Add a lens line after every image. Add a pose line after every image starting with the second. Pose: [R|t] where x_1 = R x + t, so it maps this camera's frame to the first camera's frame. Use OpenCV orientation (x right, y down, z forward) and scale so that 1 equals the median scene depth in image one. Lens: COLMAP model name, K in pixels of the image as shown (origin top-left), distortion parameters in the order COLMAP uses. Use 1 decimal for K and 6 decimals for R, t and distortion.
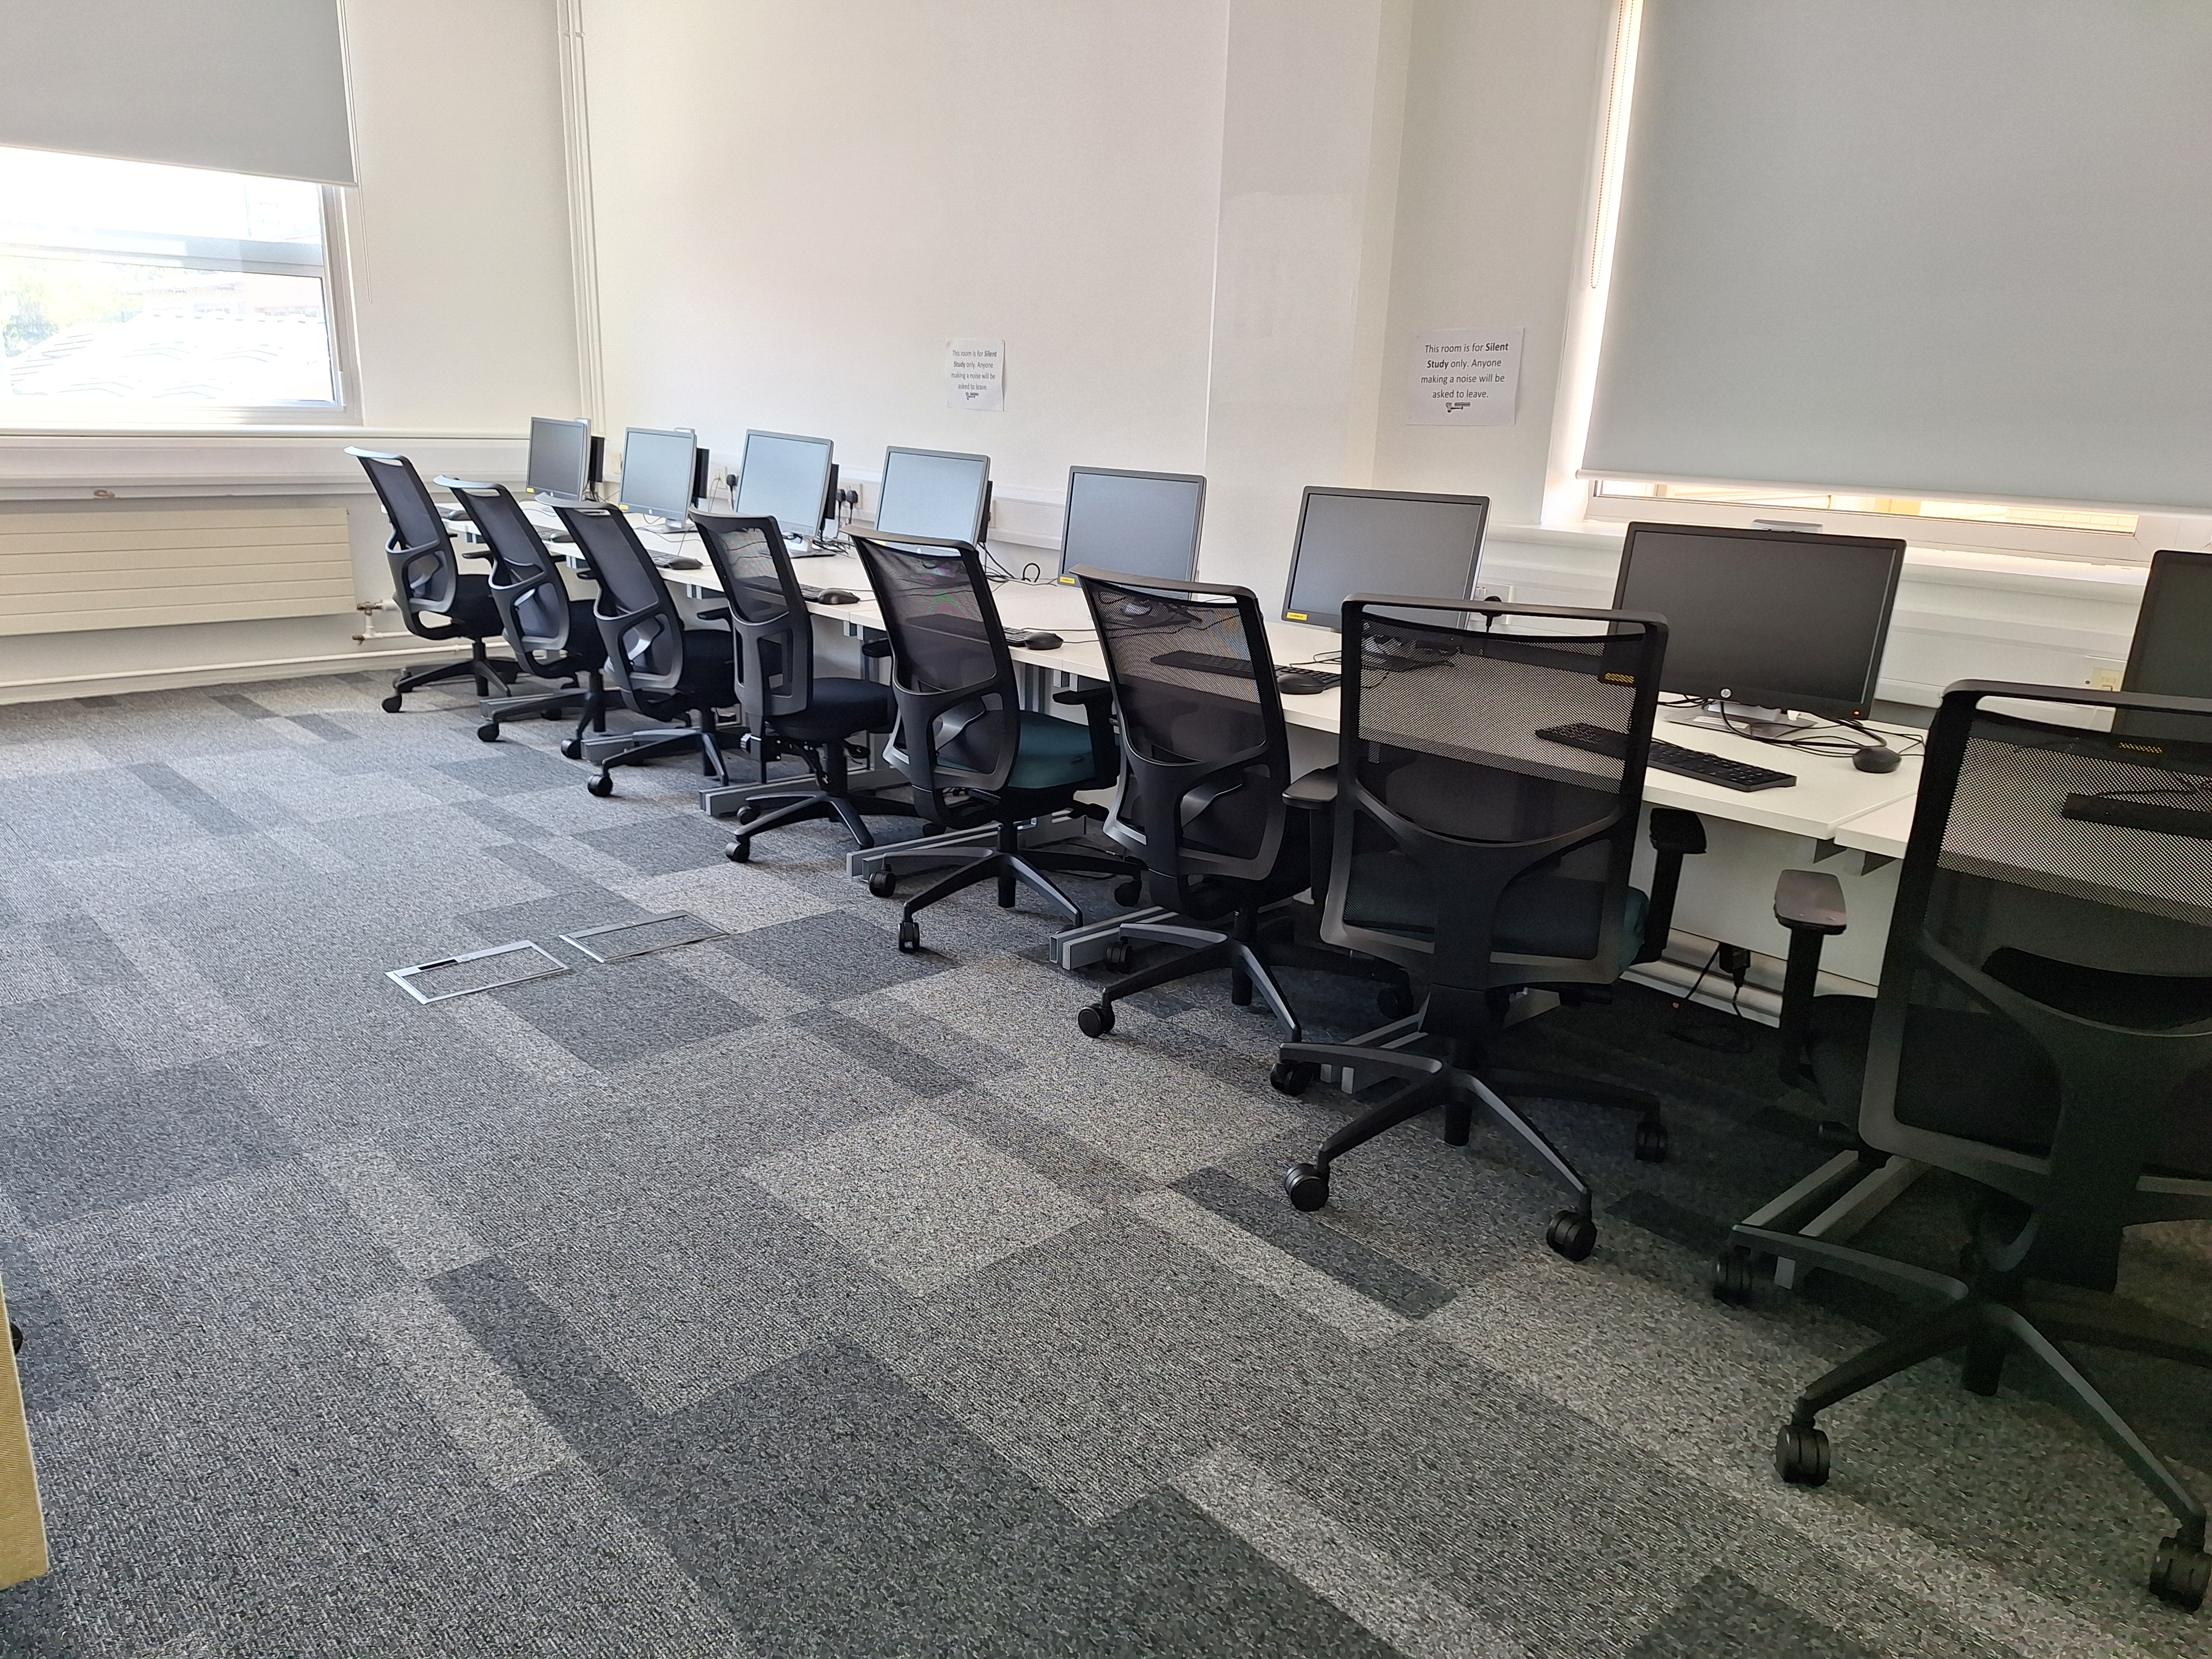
lens RADIAL K [[1552.8, 0, 1103.9], [0, 1552.8, 834.9], [0, 0, 1]] dist [0.003115, -0.000766]
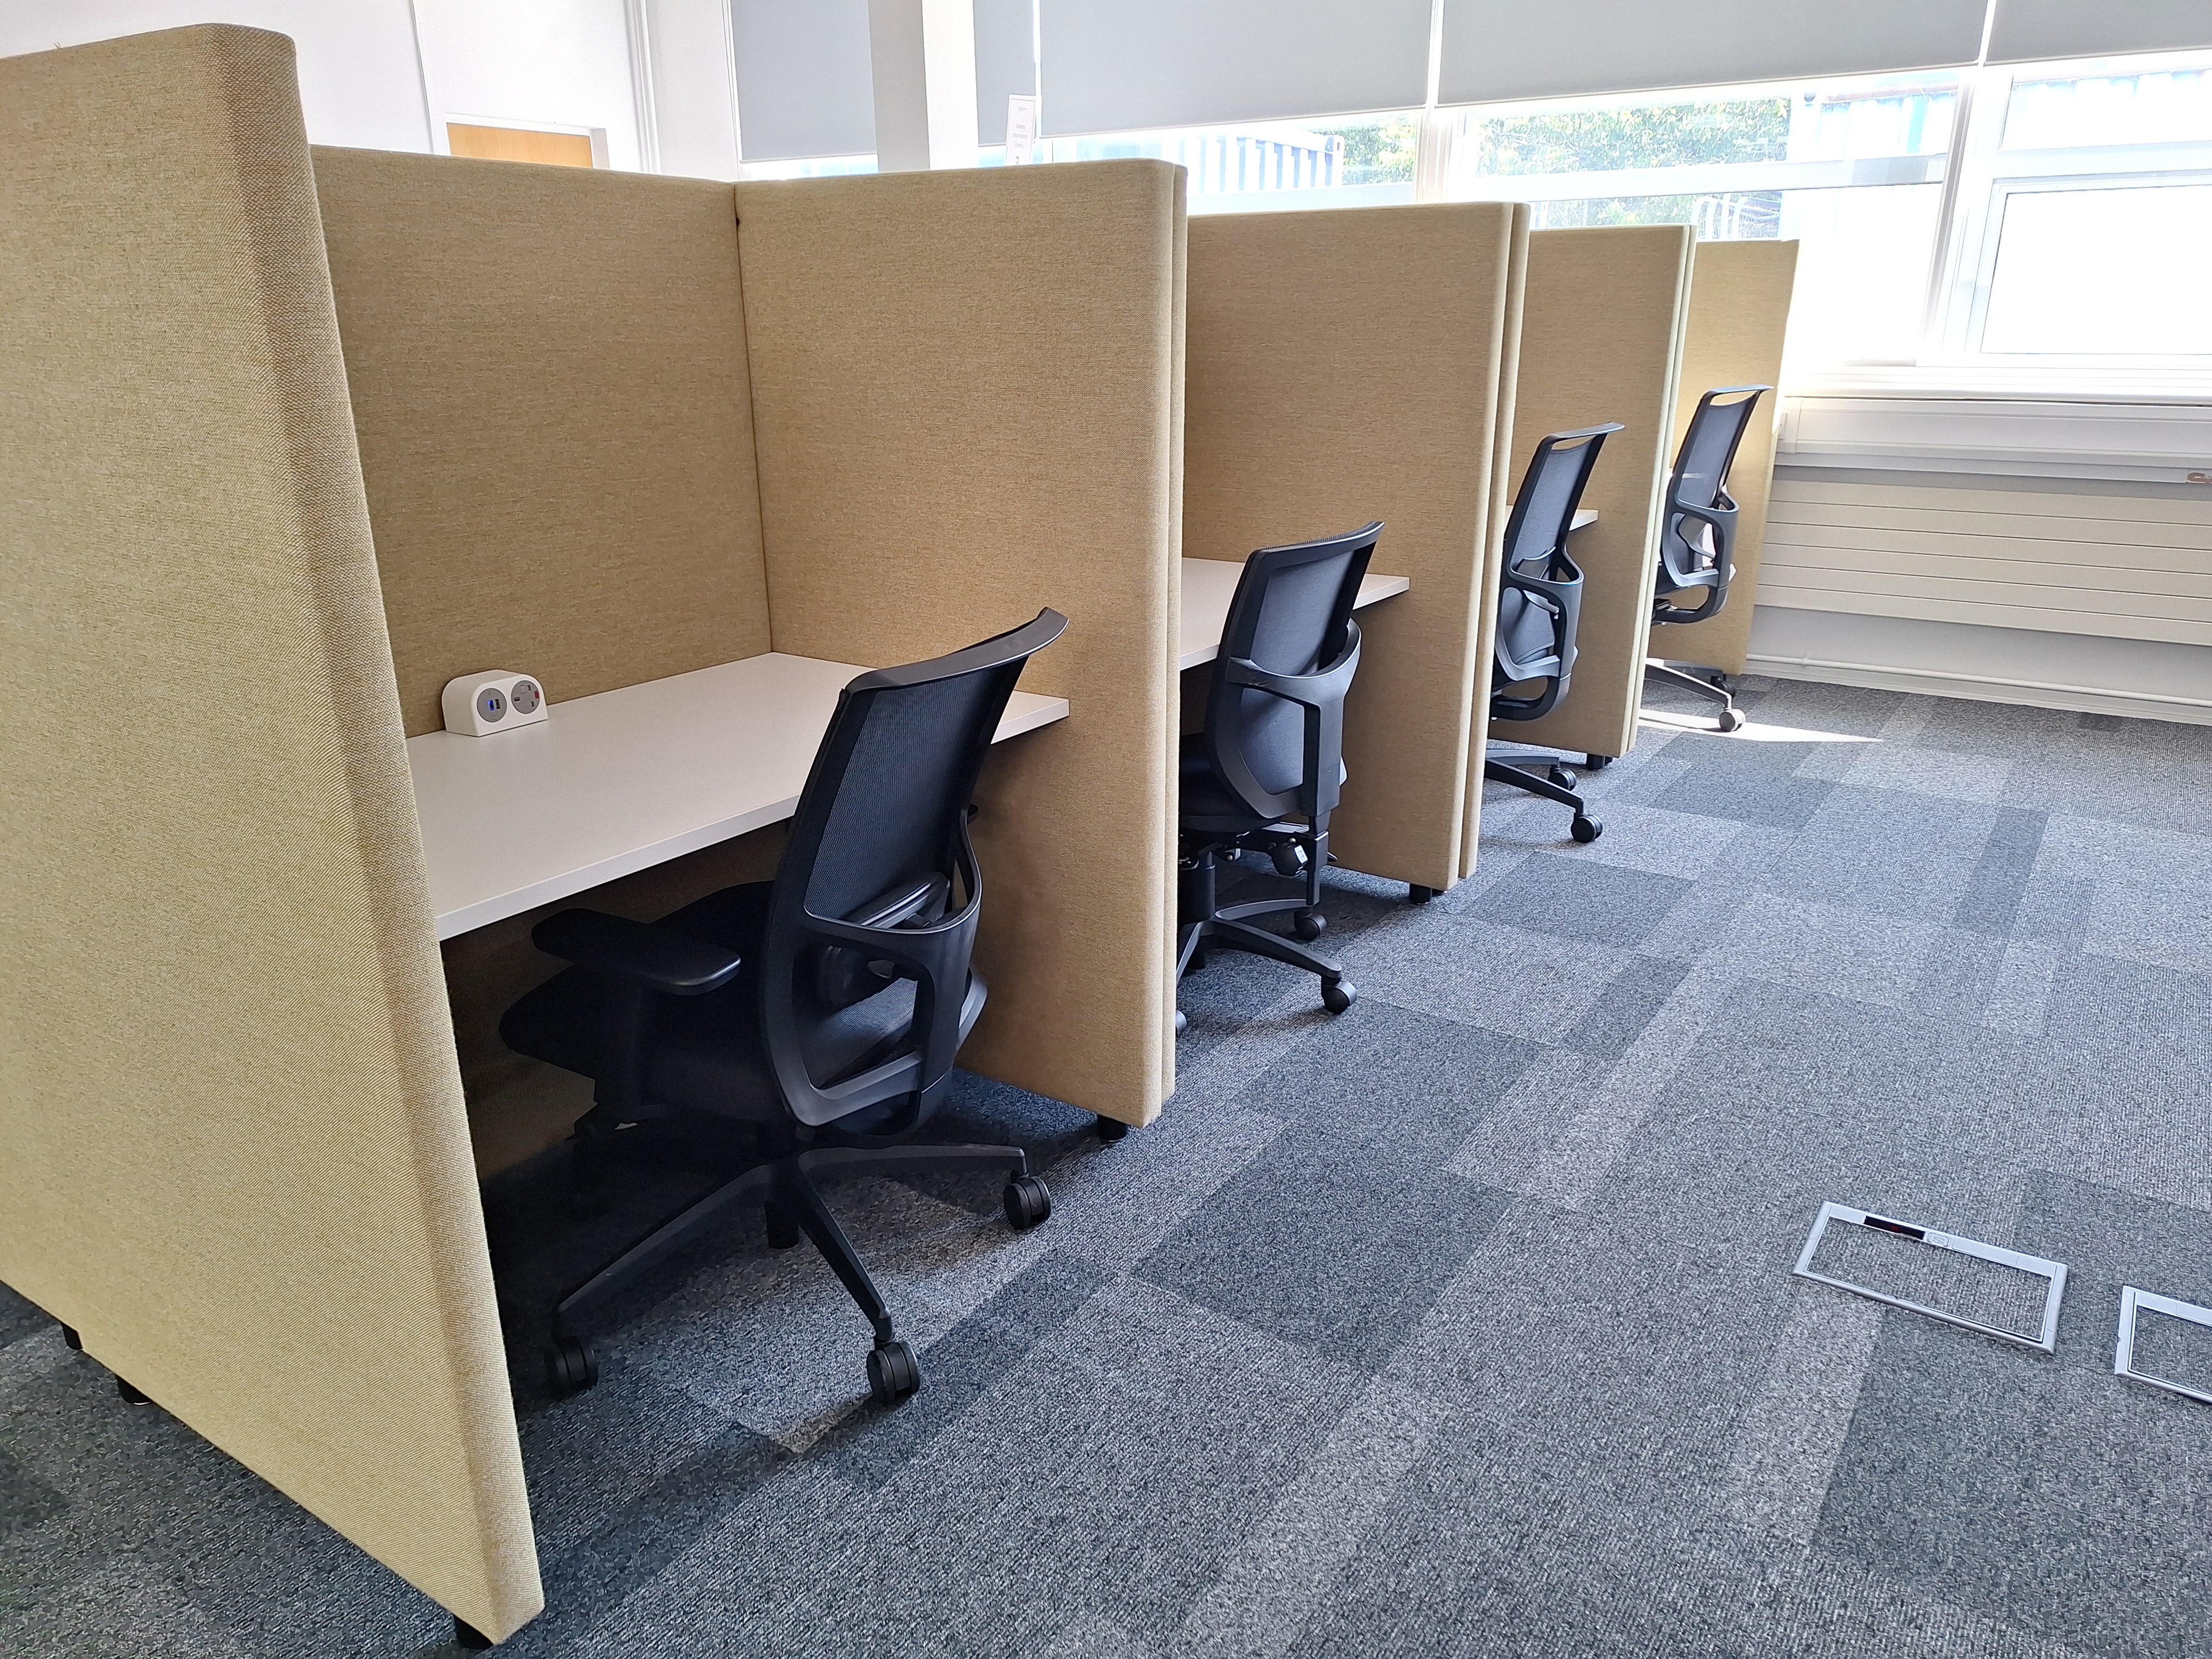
lens RADIAL K [[1552.8, 0, 1106.2], [0, 1552.8, 833.4], [0, 0, 1]] dist [0.003115, -0.000766]
pose [[0.214952, 0.276475, -0.936674, 0.068662], [-0.253596, 0.941995, 0.219849, -0.132220], [0.943125, 0.190280, 0.272597, 0.469230]]
